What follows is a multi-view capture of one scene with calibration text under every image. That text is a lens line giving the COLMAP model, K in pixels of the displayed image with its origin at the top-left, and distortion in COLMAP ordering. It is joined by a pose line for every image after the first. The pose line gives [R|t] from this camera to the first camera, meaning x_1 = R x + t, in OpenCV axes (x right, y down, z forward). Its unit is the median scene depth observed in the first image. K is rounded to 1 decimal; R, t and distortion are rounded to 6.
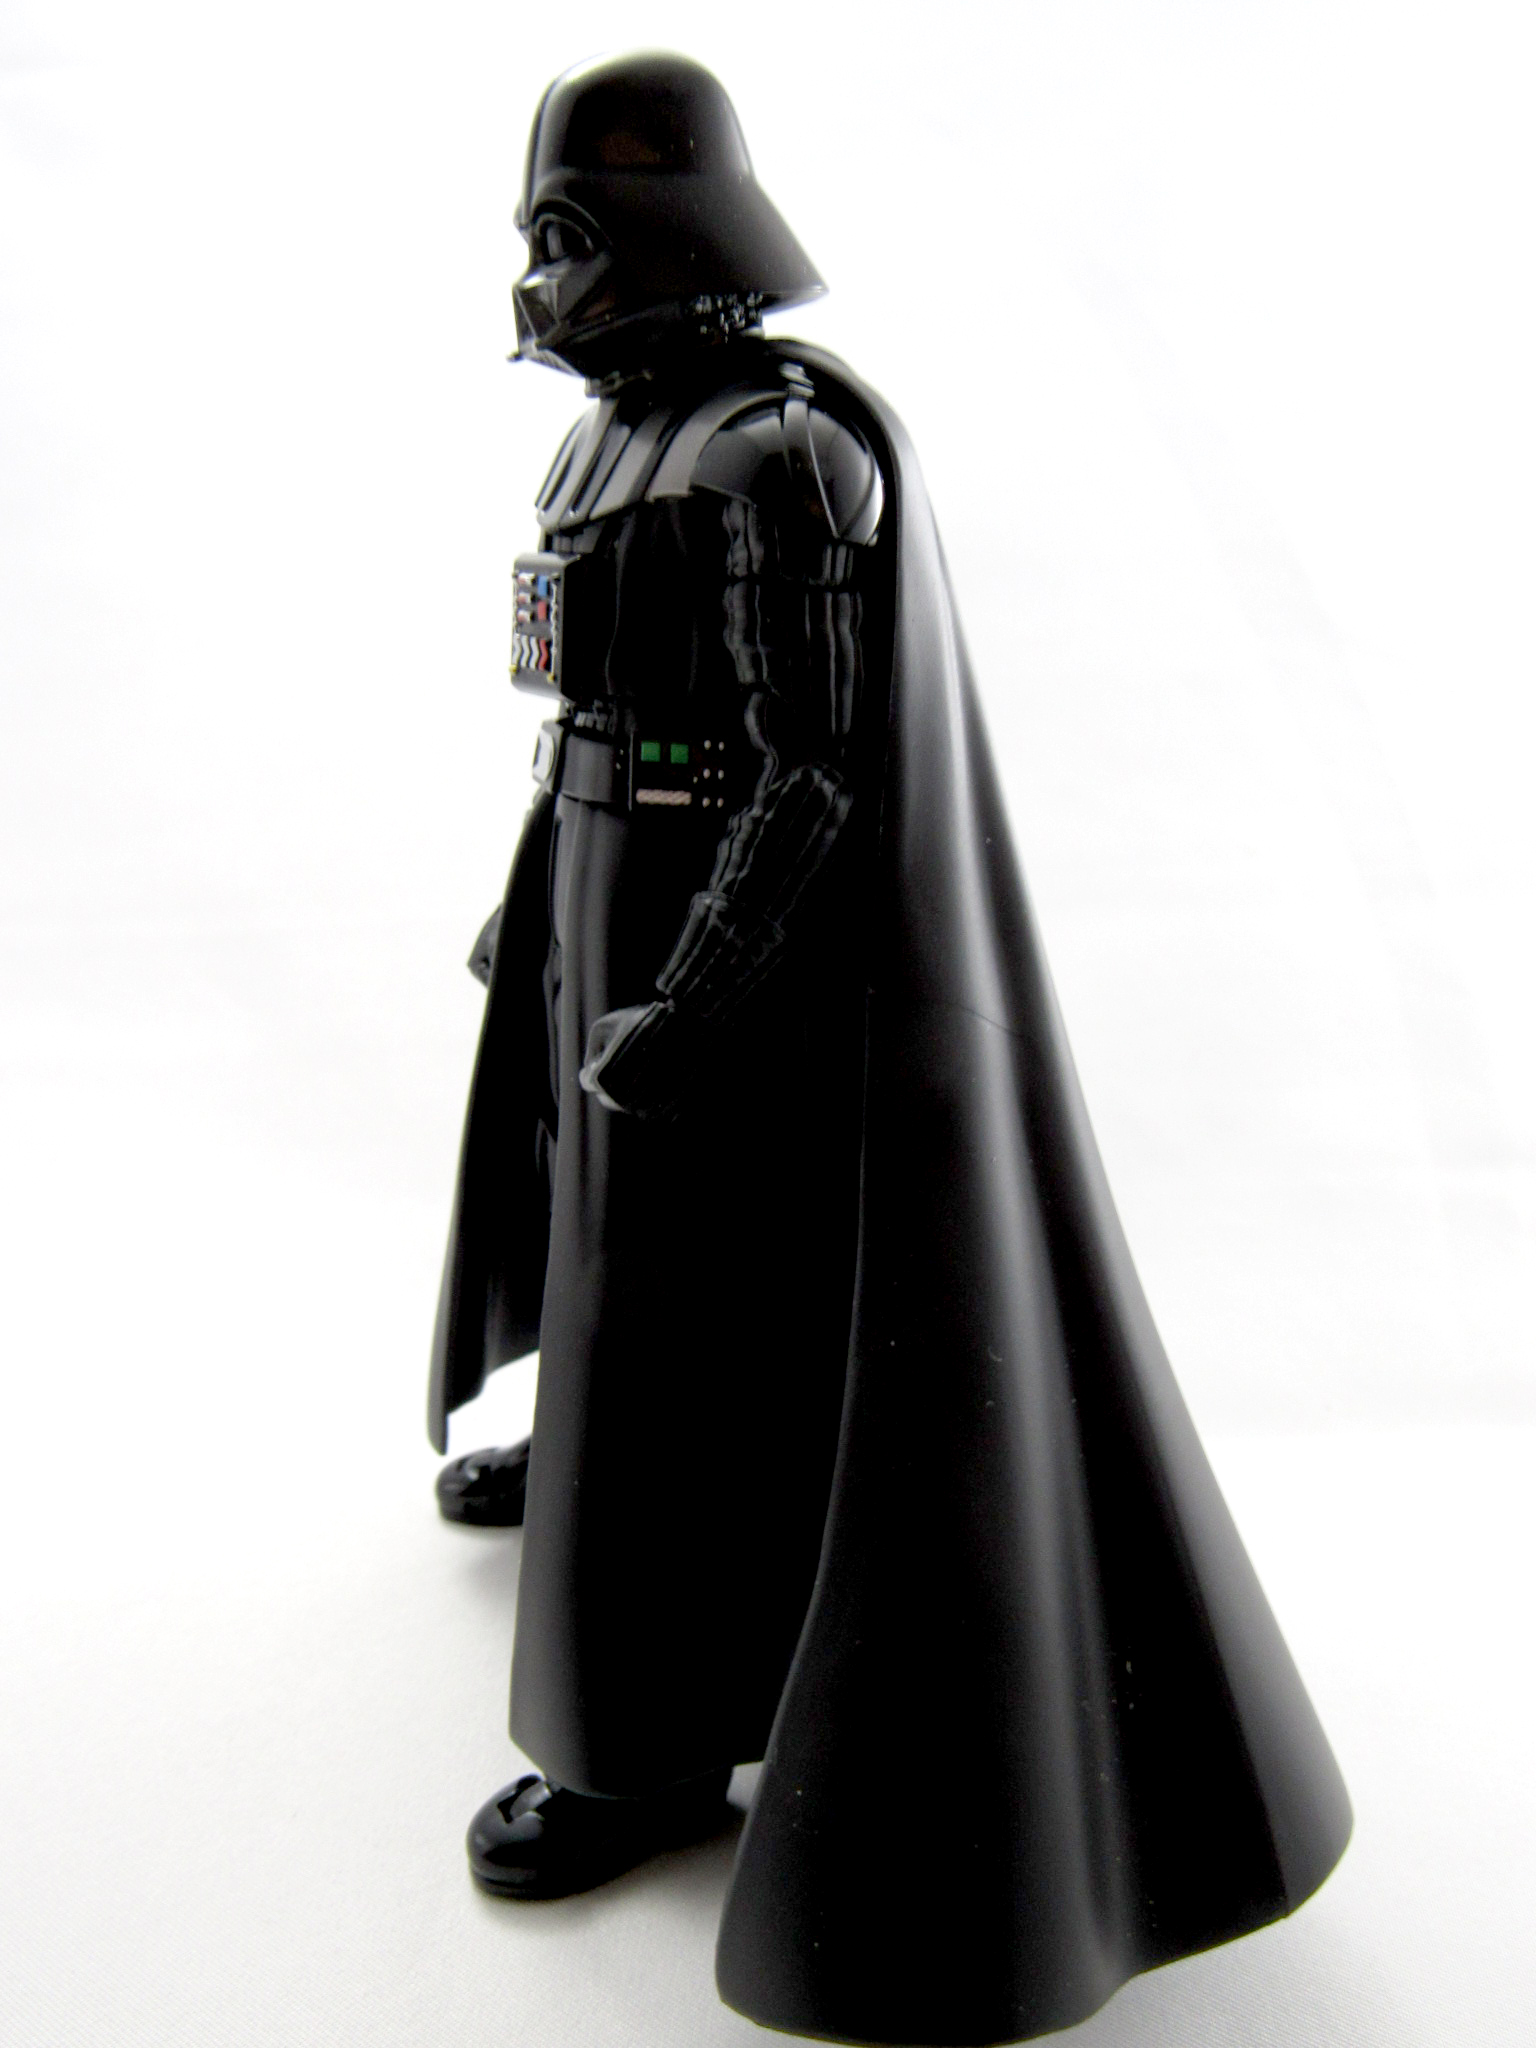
lens RADIAL K [[1693.4, 0, 770.4], [0, 1693.4, 1021.4], [0, 0, 1]] dist [-0.007344, -0.000399]
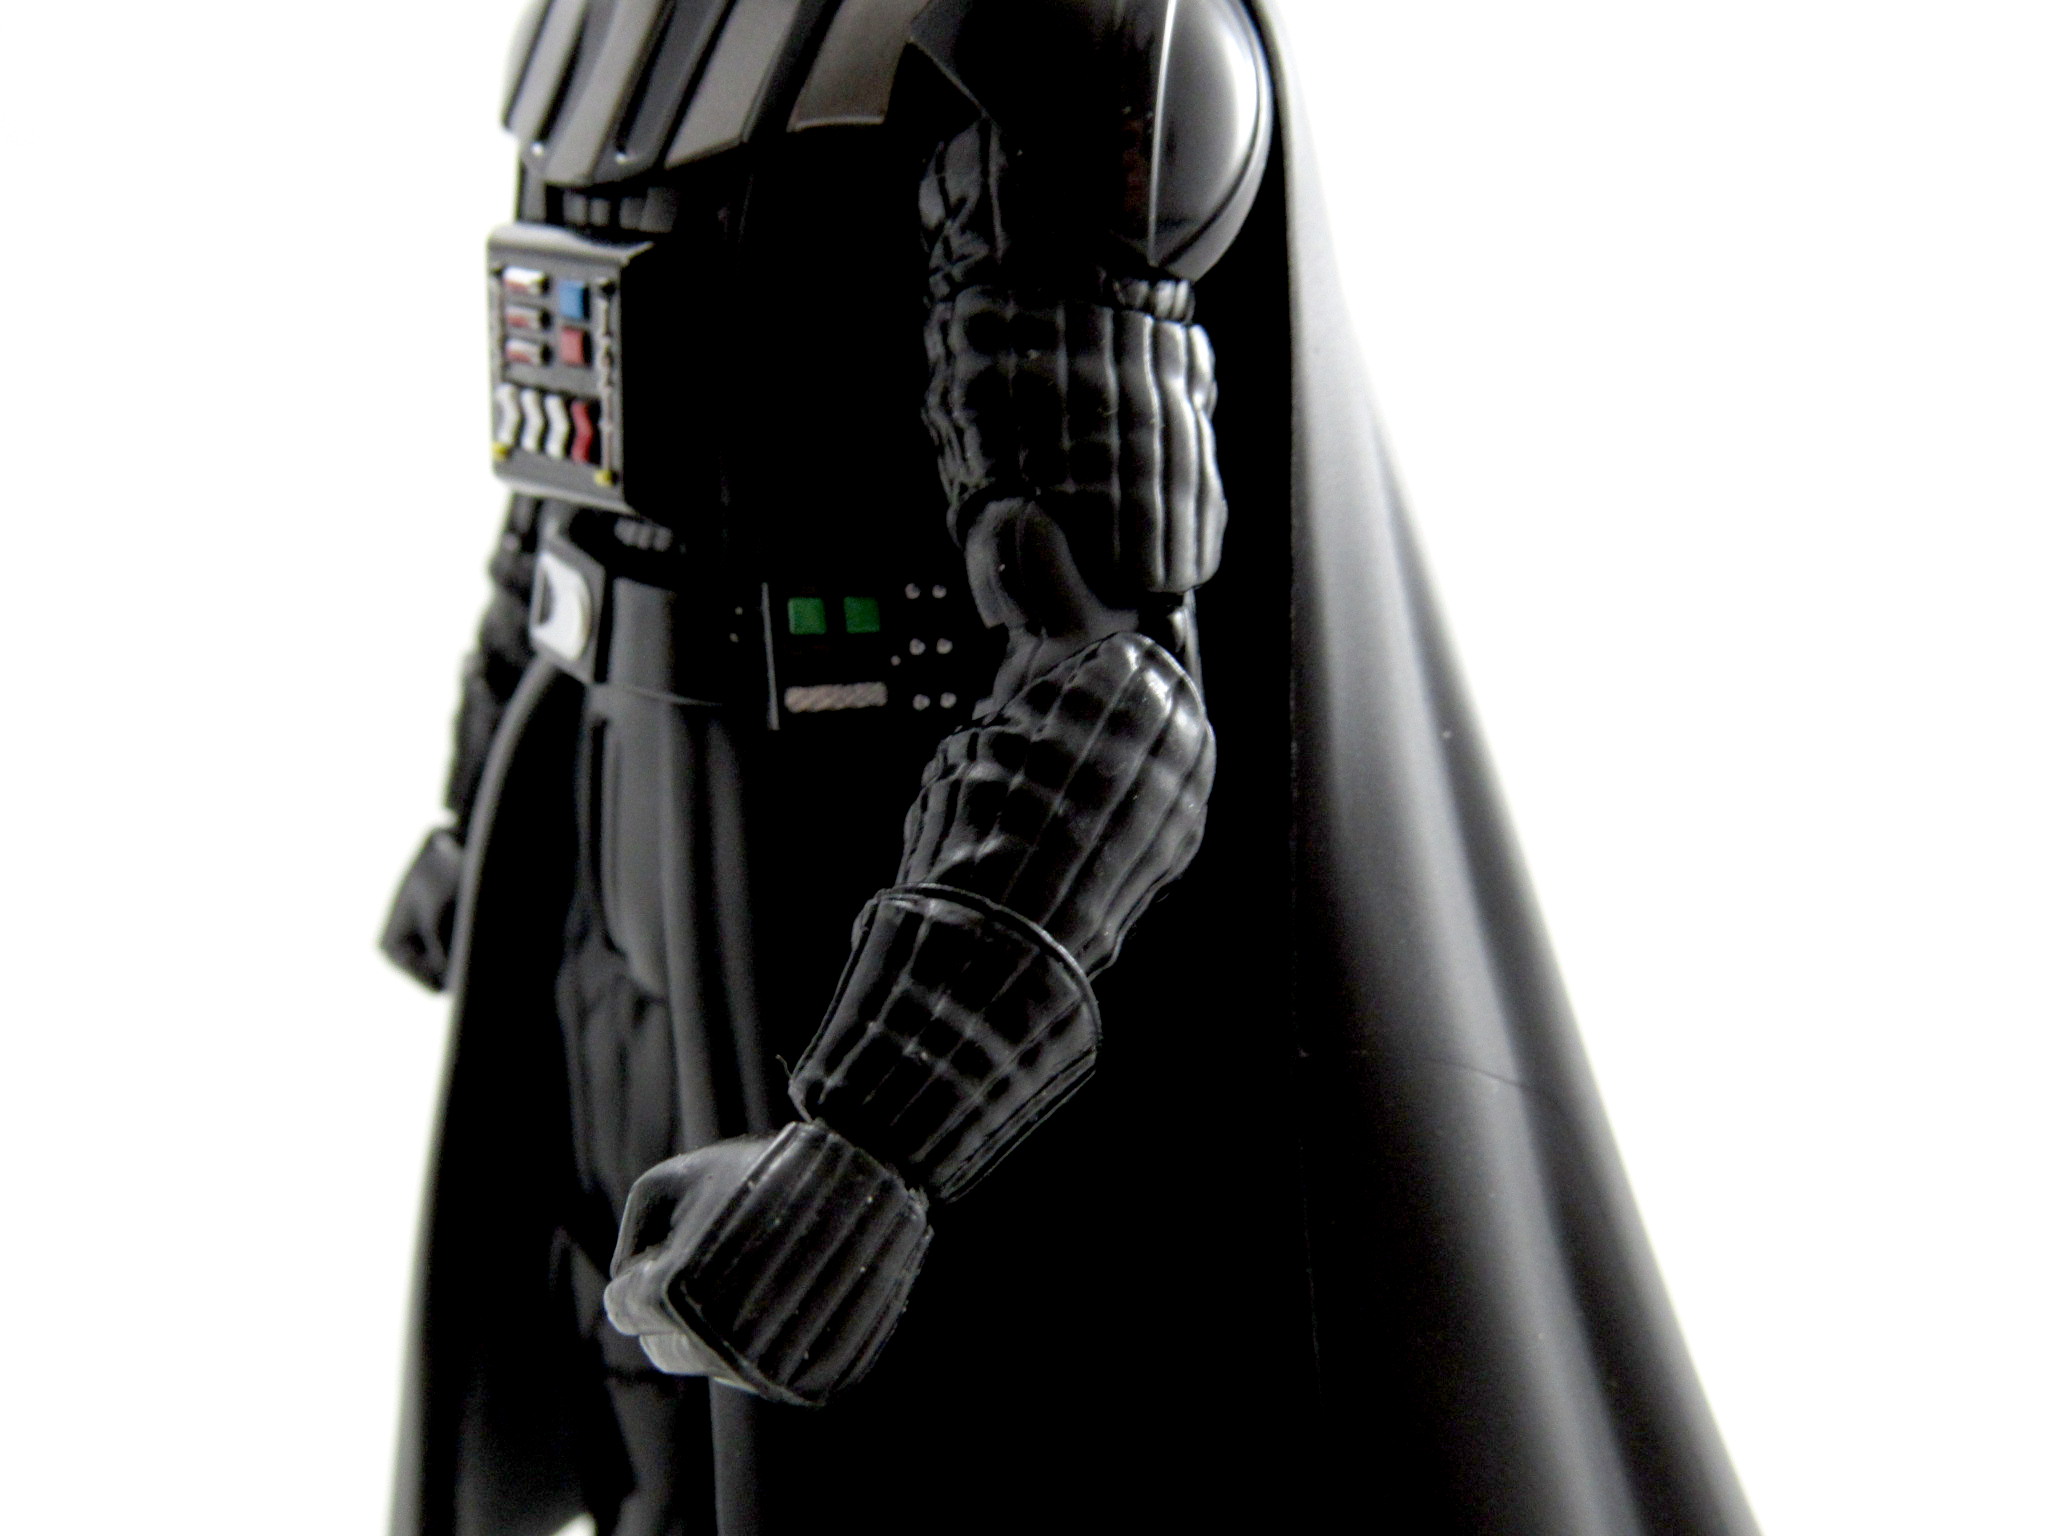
lens RADIAL K [[2384.2, 0, 1024.1], [0, 2384.2, 768.5], [0, 0, 1]] dist [-0.082461, 0.000000]
pose [[0.998614, -0.035973, -0.038430, 0.024696], [0.032188, 0.994963, -0.094933, -0.041360], [0.041651, 0.093564, 0.994742, 0.294580]]
